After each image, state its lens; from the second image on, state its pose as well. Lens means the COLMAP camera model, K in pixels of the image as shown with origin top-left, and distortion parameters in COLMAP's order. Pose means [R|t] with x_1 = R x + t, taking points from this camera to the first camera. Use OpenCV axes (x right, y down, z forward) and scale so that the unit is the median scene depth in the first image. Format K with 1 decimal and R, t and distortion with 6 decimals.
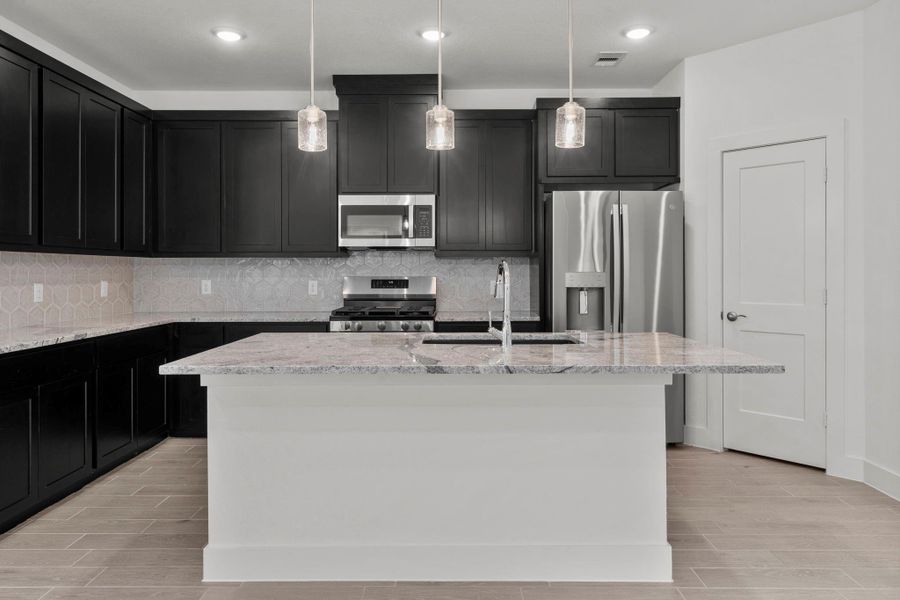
lens RADIAL K [[608.0, 0, 452.8], [0, 608.0, 269.7], [0, 0, 1]] dist [-0.000727, 0.002035]
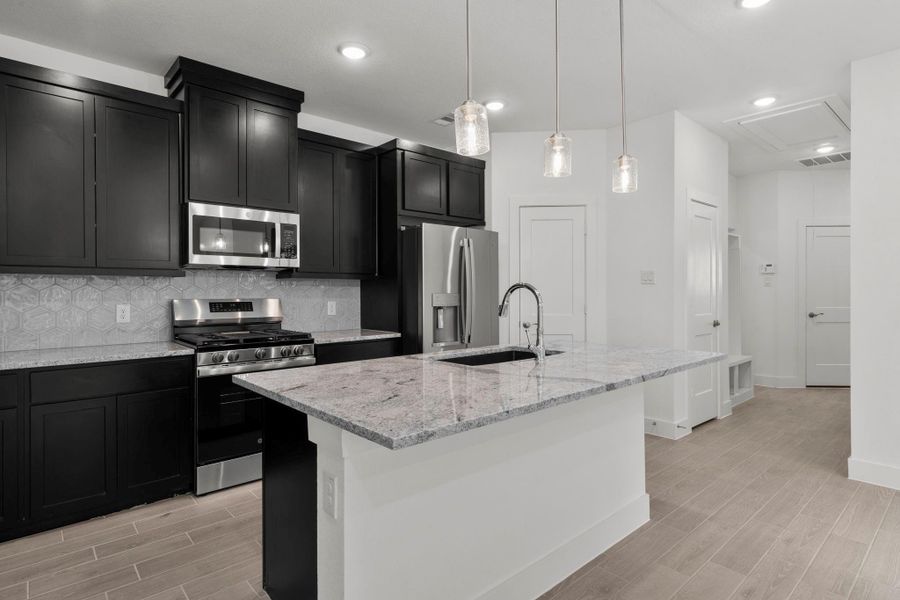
lens RADIAL K [[477.8, 0, 445.6], [0, 477.8, 293.4], [0, 0, 1]] dist [-0.004155, -0.000043]
pose [[0.737517, -0.002307, 0.675325, -0.375176], [0.000285, 0.999995, 0.003105, 0.000921], [-0.675329, -0.002097, 0.737514, 0.279202]]
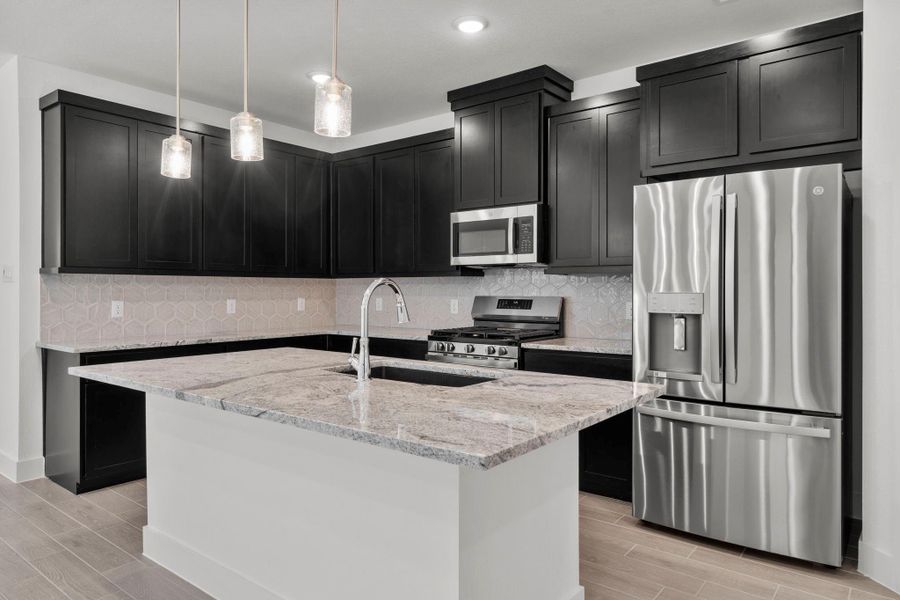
lens RADIAL K [[584.8, 0, 447.8], [0, 584.8, 291.6], [0, 0, 1]] dist [0.005277, 0.001732]
pose [[0.789026, 0.003499, -0.614350, 0.392250], [-0.001491, 0.999992, 0.003780, 0.000812], [0.614358, -0.002067, 0.789025, 0.253598]]
